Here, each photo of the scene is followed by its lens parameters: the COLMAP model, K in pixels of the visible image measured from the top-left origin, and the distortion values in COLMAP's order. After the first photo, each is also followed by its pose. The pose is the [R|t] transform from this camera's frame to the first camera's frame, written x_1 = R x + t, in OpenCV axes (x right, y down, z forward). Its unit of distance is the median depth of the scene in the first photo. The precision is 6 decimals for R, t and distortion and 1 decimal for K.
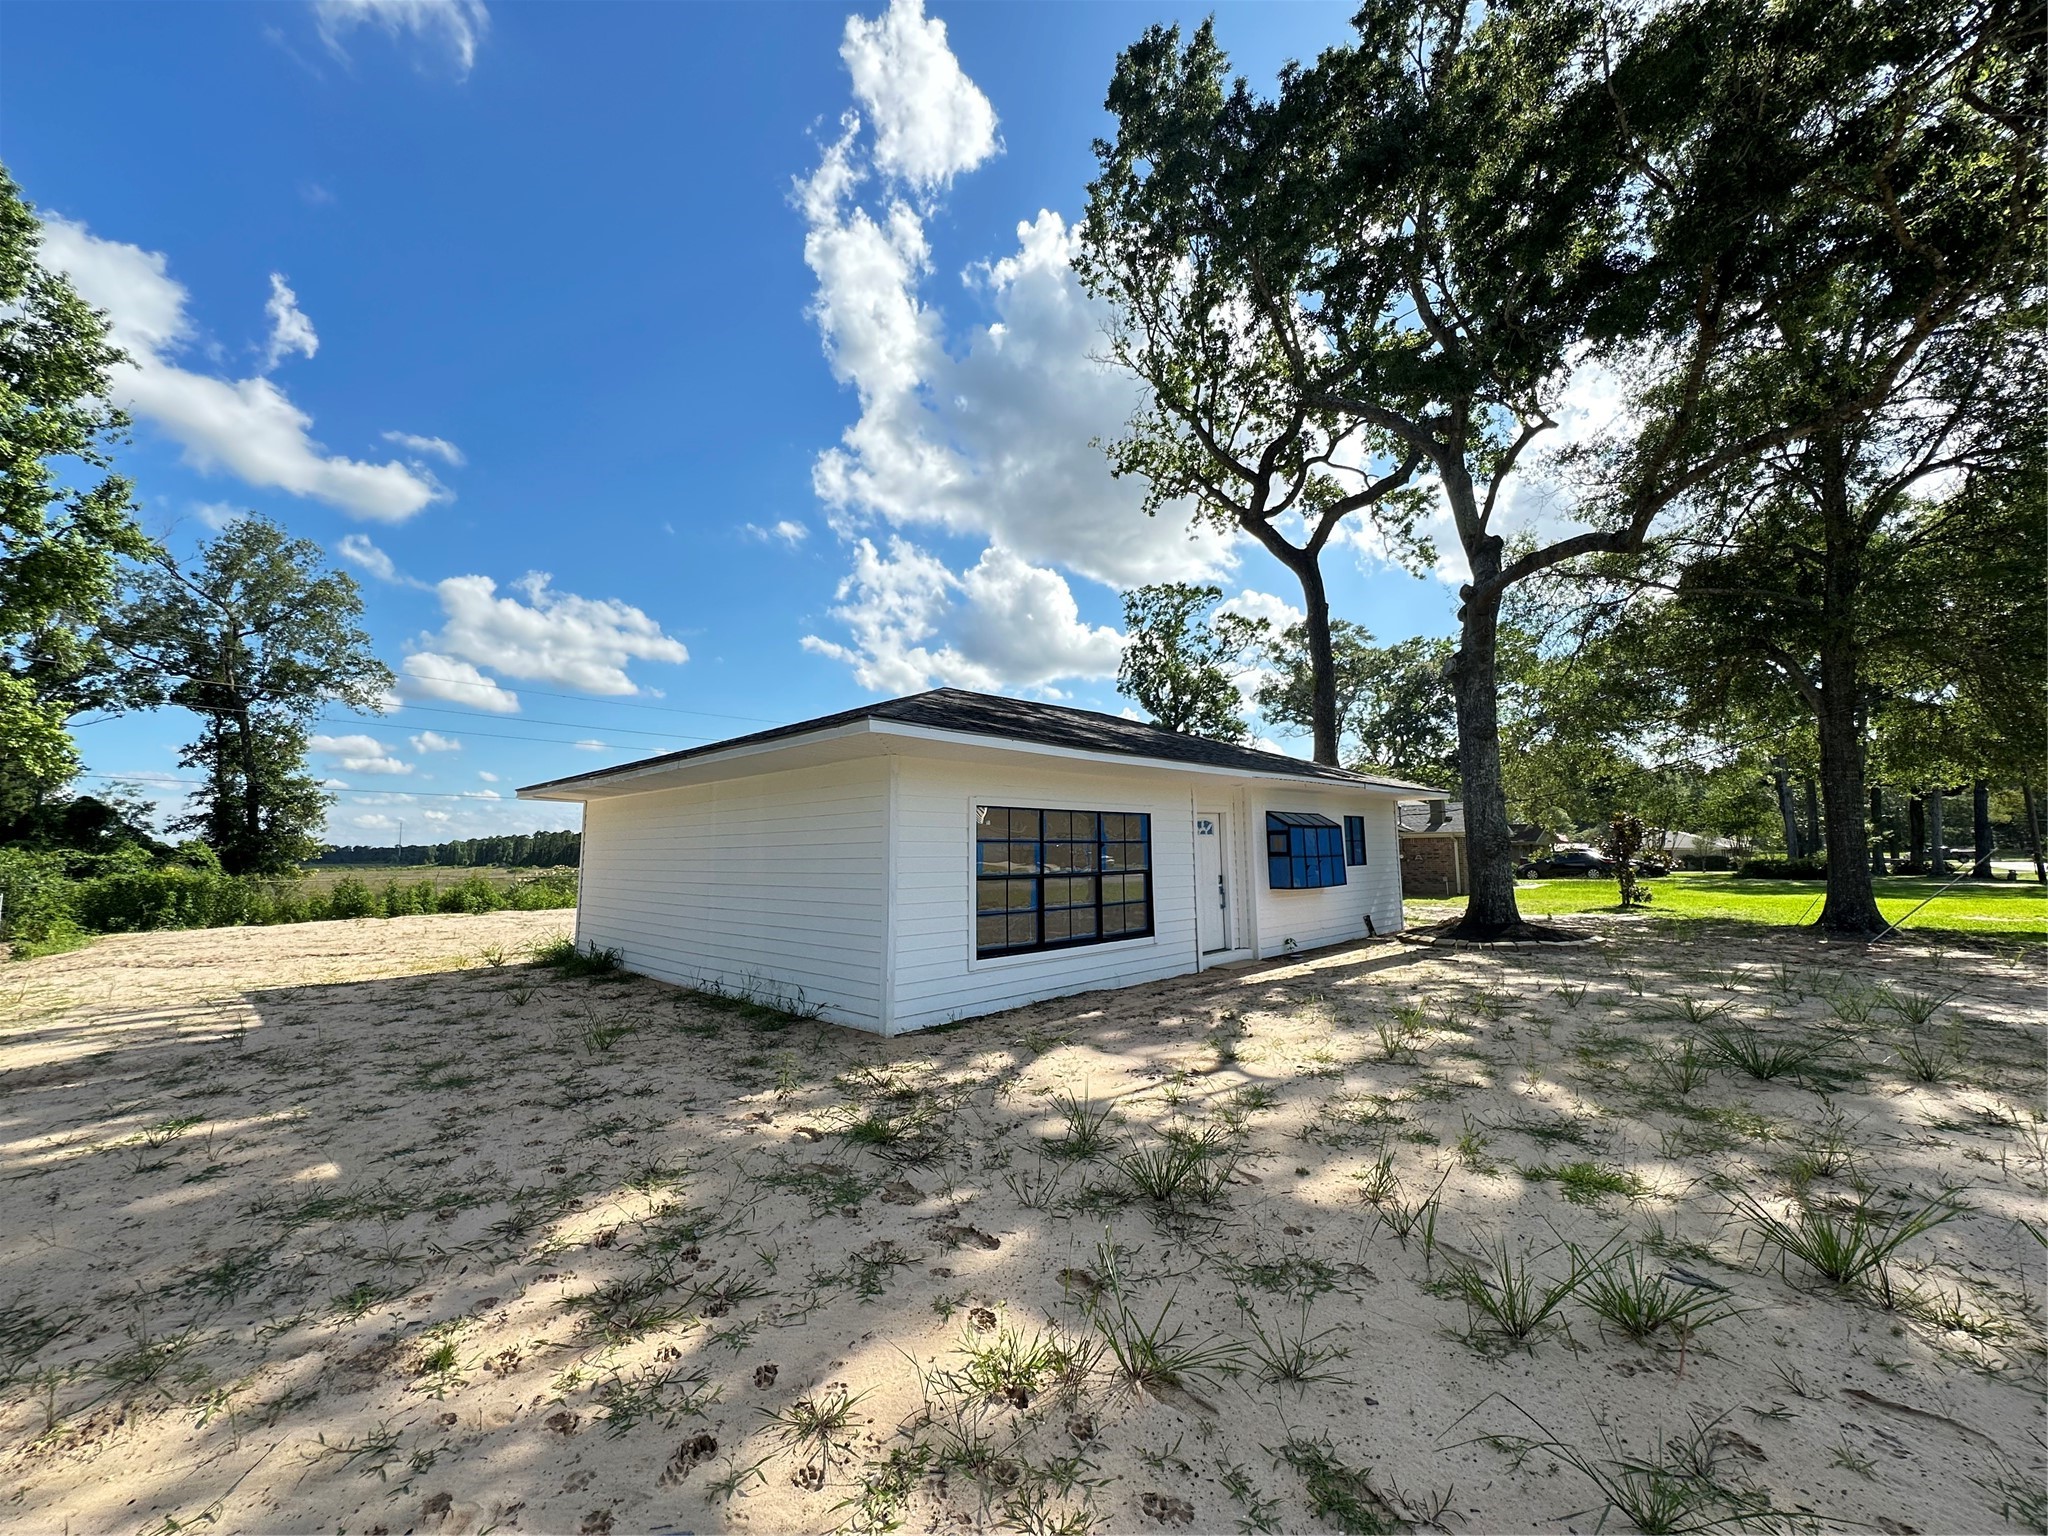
lens RADIAL K [[816.4, 0, 1024.0], [0, 816.4, 768.0], [0, 0, 1]] dist [-0.000650, -0.000012]
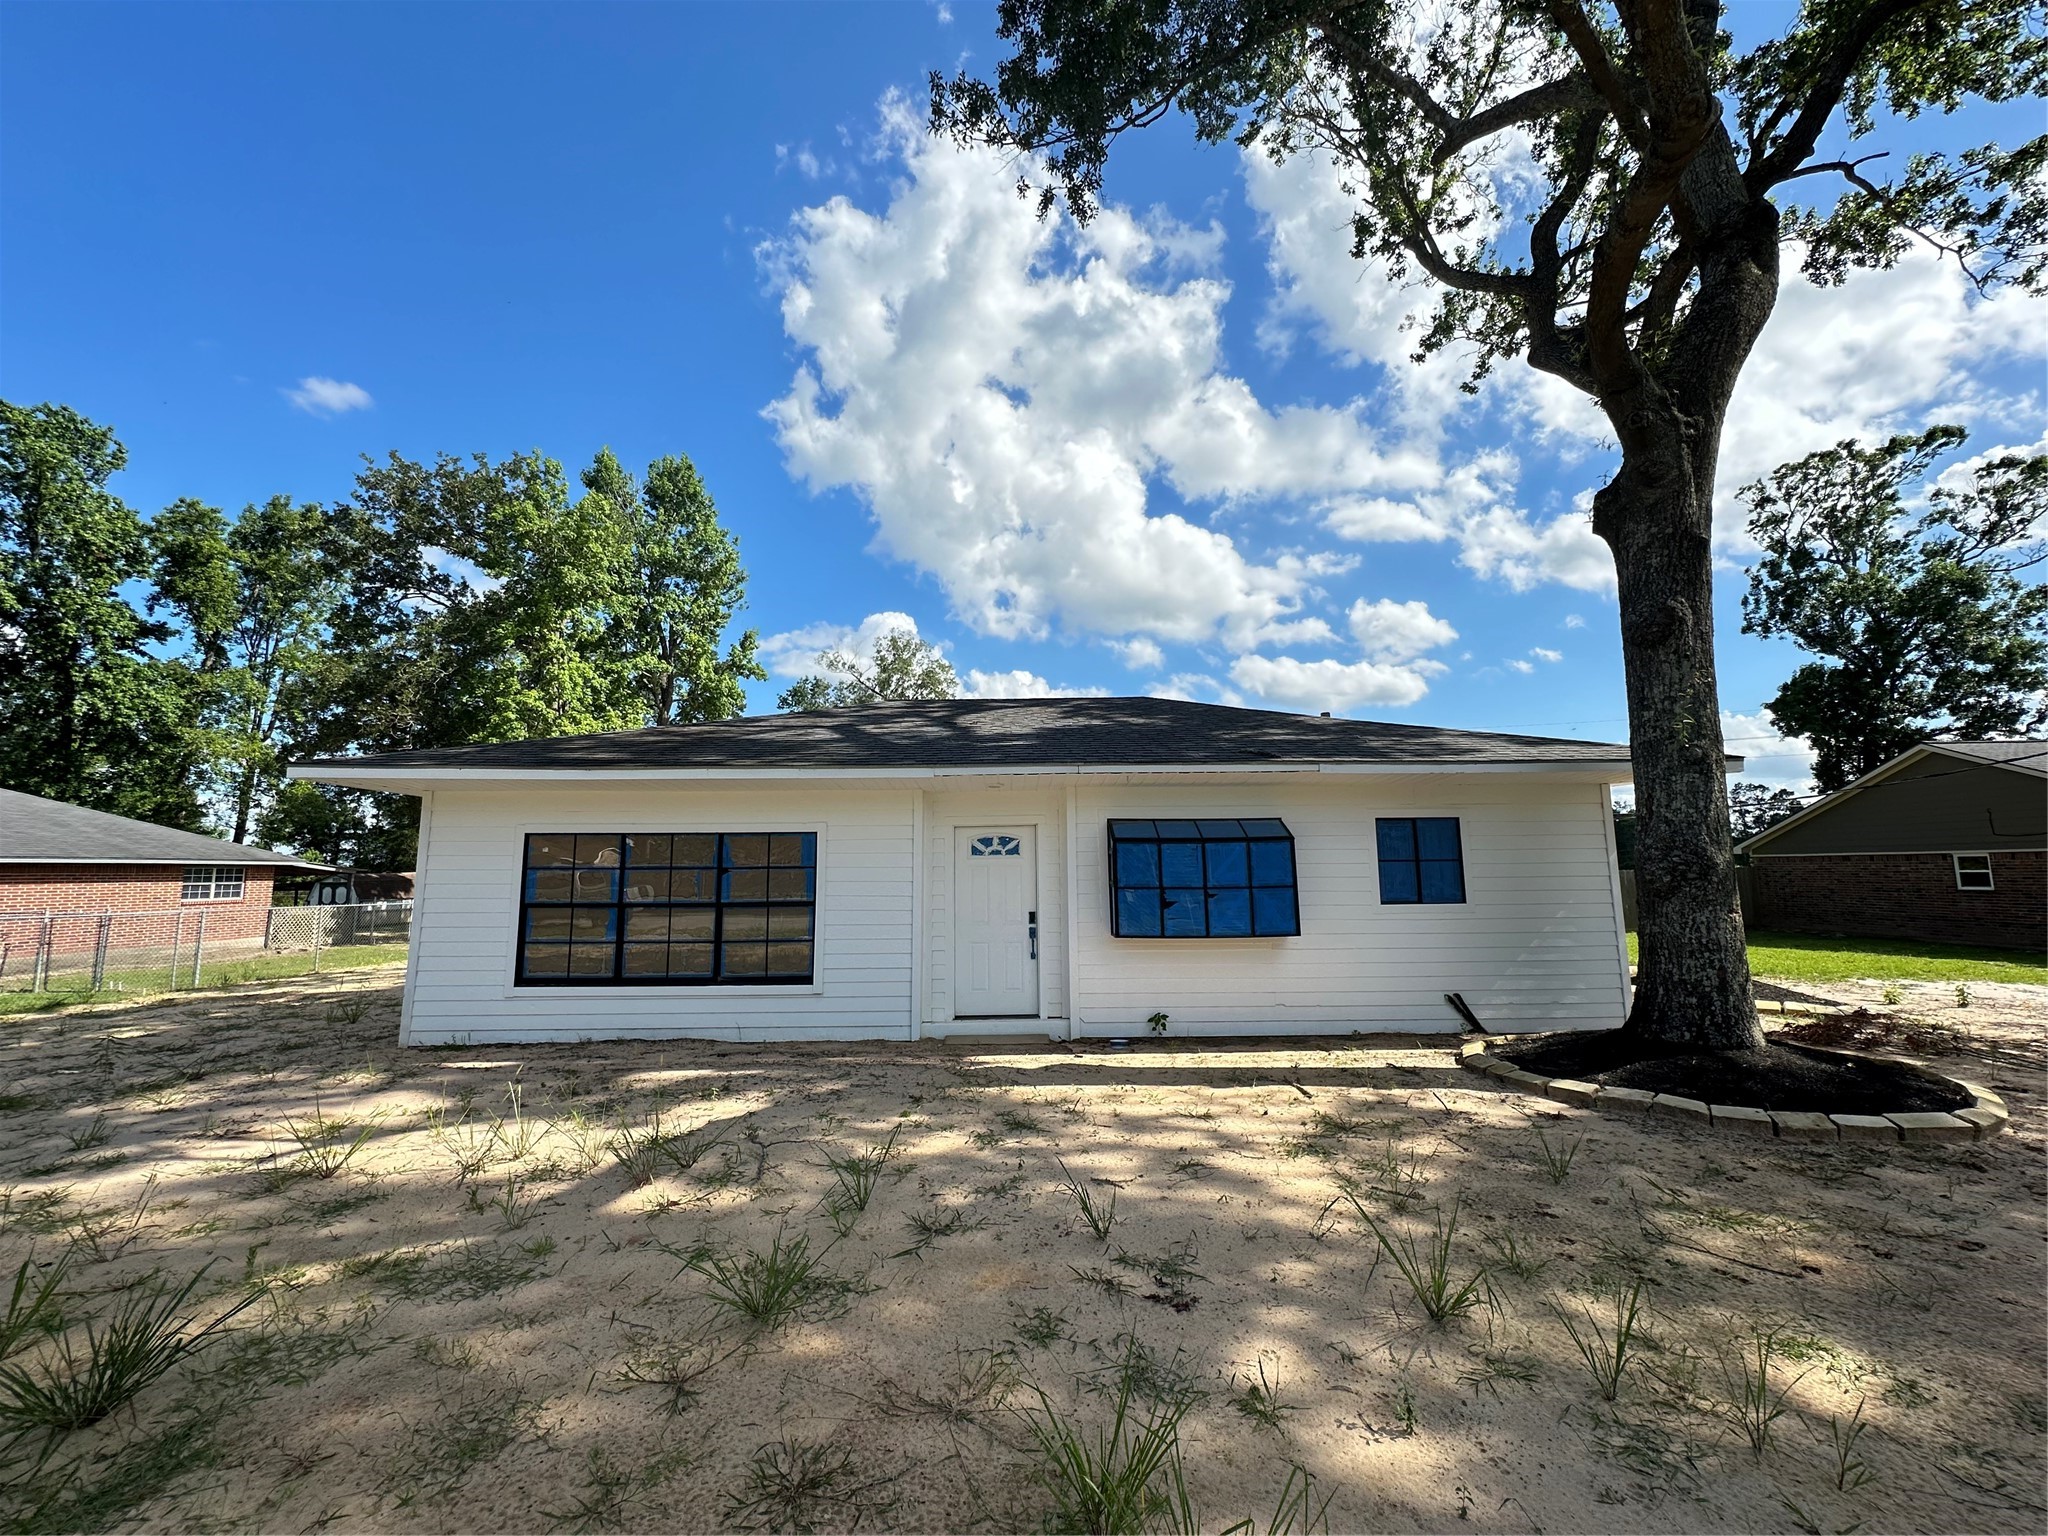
lens RADIAL K [[809.9, 0, 1026.2], [0, 809.9, 764.1], [0, 0, 1]] dist [0.001229, 0.000180]
pose [[0.715887, -0.084844, -0.693042, 0.197915], [0.070564, 0.996299, -0.049080, 0.009591], [0.694641, -0.013768, 0.719225, 0.128448]]
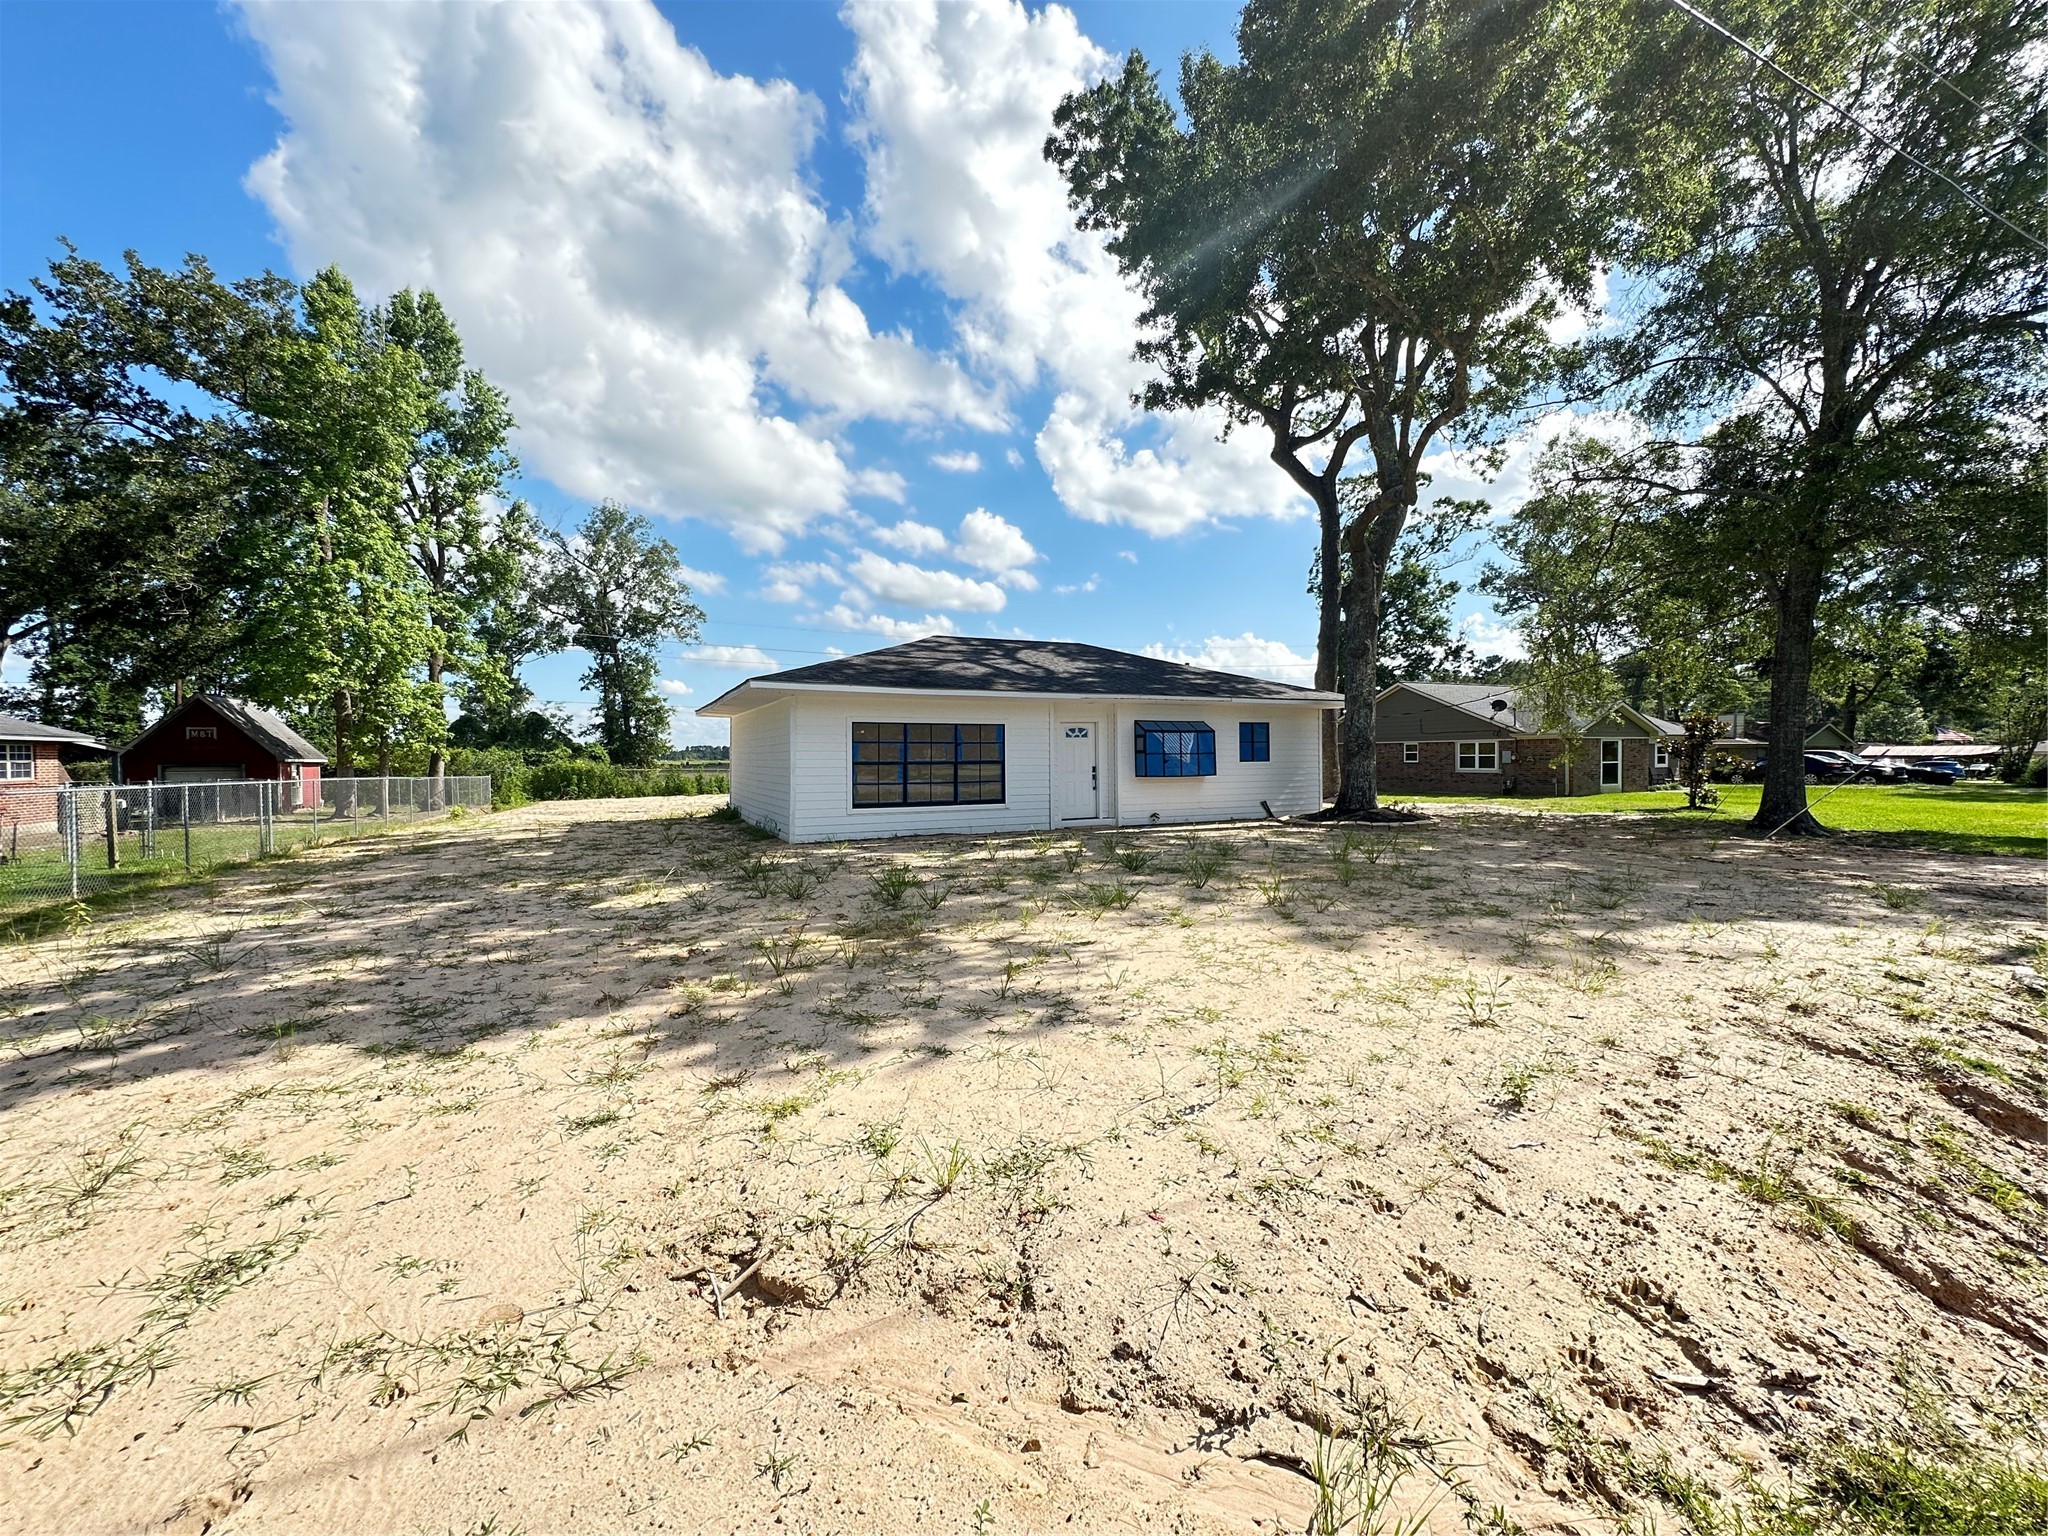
lens RADIAL K [[816.4, 0, 1024.0], [0, 816.4, 768.0], [0, 0, 1]] dist [-0.000650, -0.000012]
pose [[0.945069, 0.010261, -0.326709, 0.156419], [0.029293, 0.992827, 0.115915, -0.008871], [0.325555, -0.119118, 0.937990, -0.097231]]
